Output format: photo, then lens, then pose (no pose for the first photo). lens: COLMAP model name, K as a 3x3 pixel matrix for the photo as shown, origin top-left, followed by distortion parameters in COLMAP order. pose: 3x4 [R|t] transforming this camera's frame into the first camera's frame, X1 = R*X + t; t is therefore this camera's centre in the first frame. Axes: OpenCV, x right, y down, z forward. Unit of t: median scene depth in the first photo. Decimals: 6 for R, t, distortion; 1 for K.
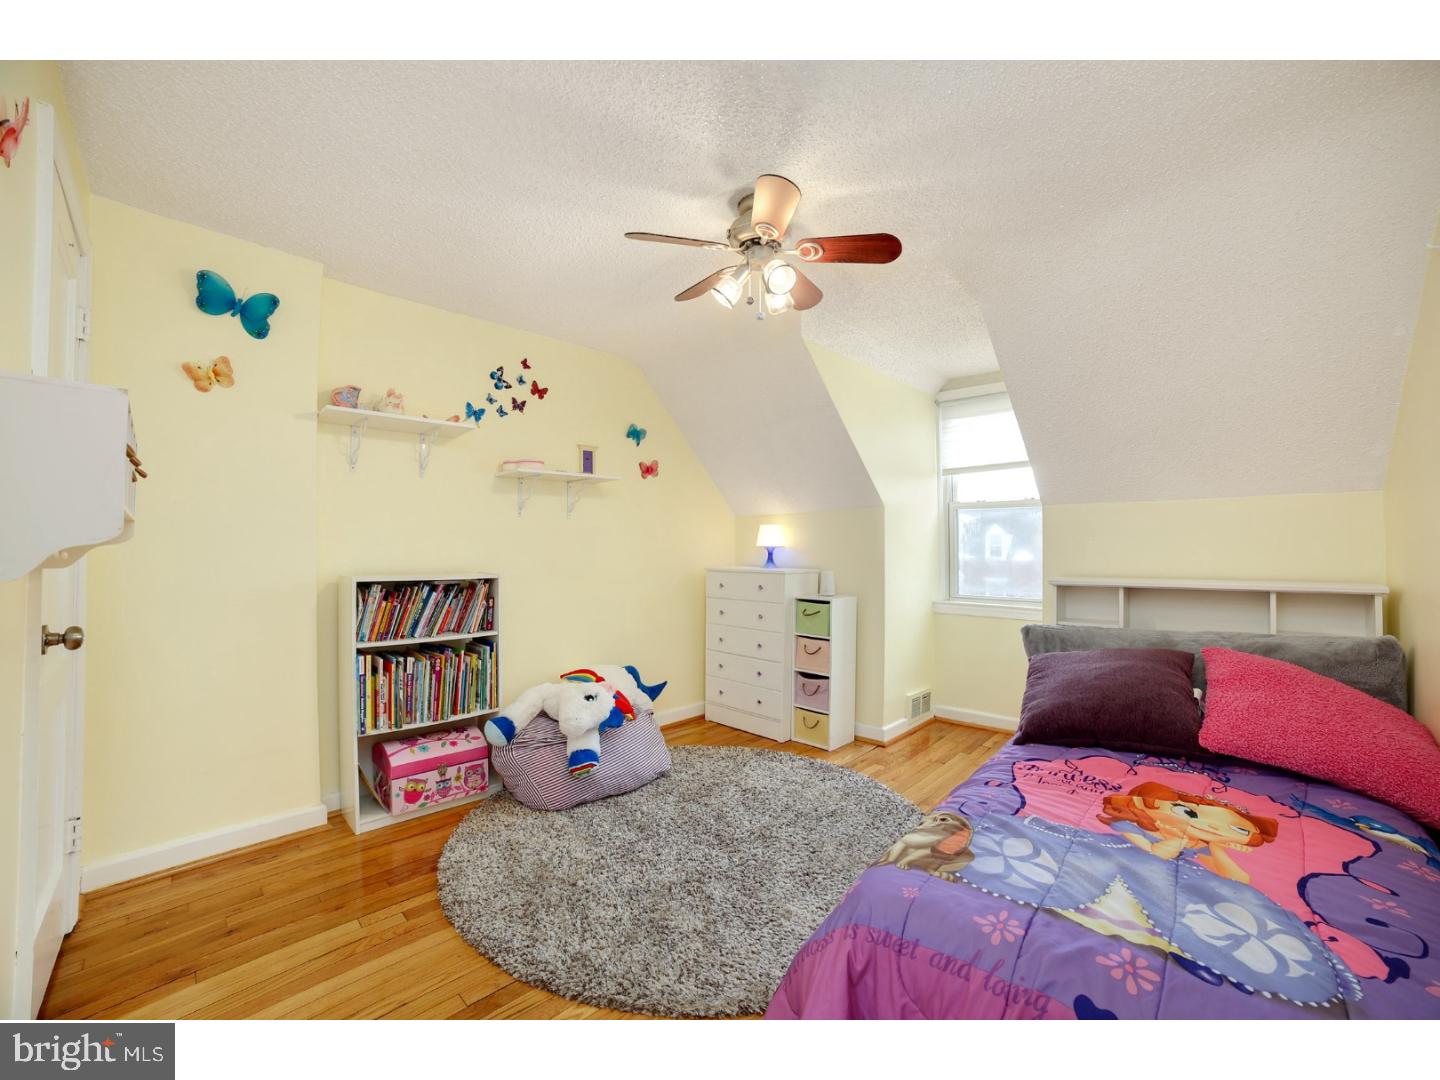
lens RADIAL K [[586.9, 0, 722.1], [0, 586.9, 543.6], [0, 0, 1]] dist [-0.110469, 0.042202]
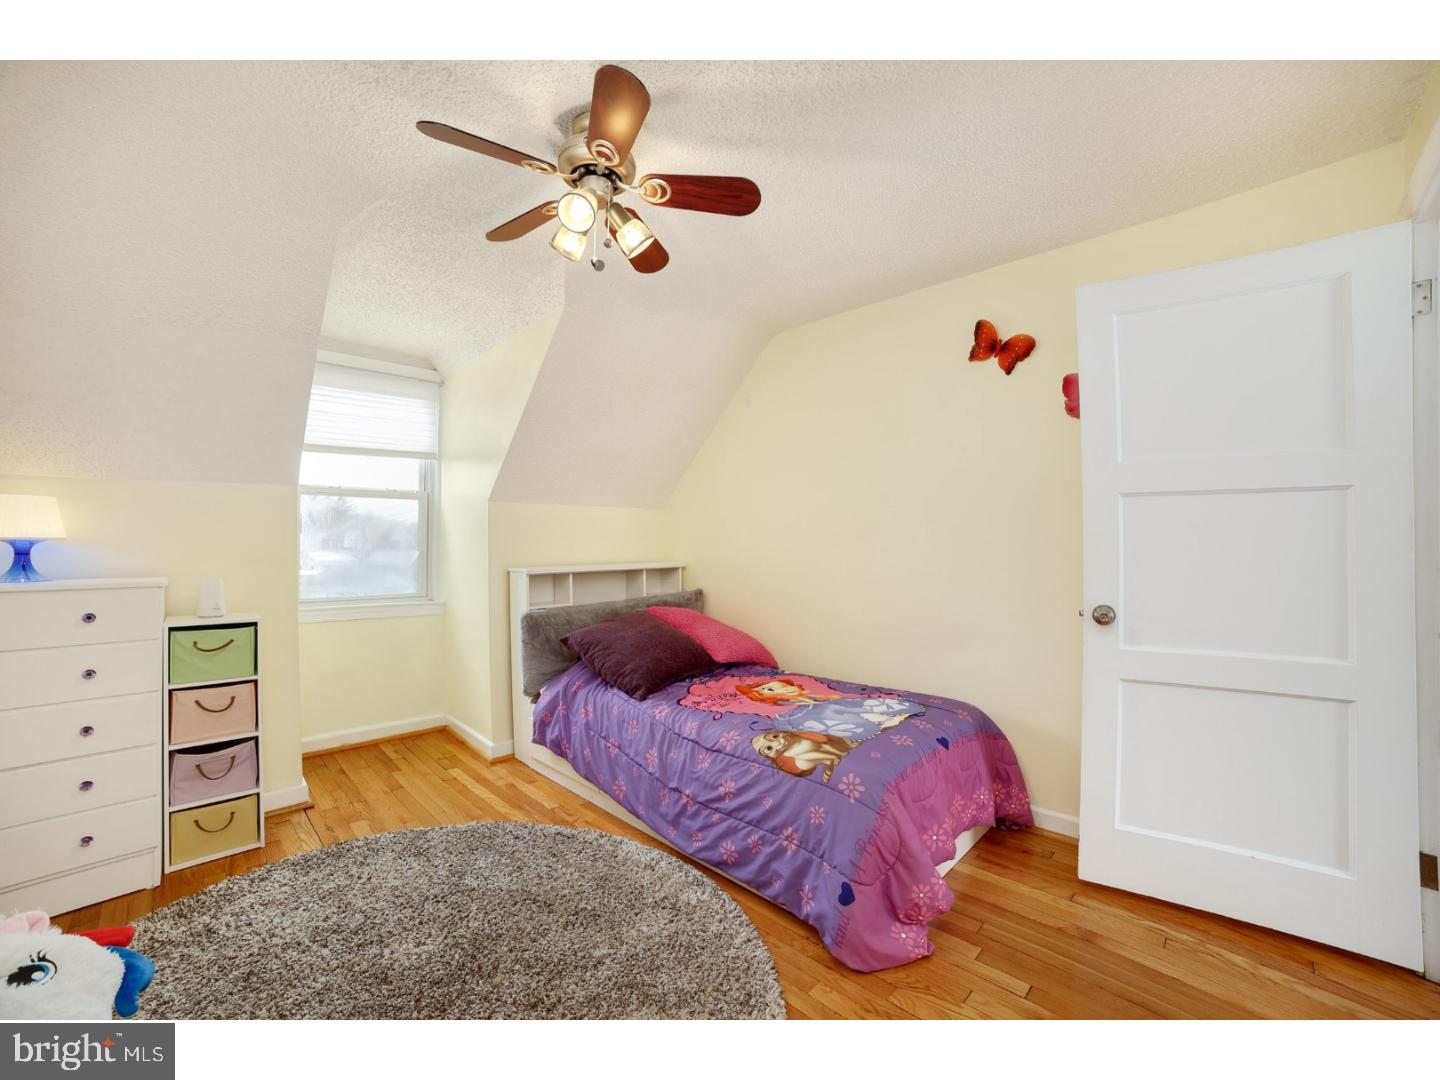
lens RADIAL K [[586.9, 0, 722.1], [0, 586.9, 543.6], [0, 0, 1]] dist [-0.110469, 0.042202]
pose [[0.015969, -0.001573, 0.999871, -0.473122], [-0.009571, 0.999953, 0.001726, 0.003635], [-0.999827, -0.009597, 0.015953, 0.503372]]
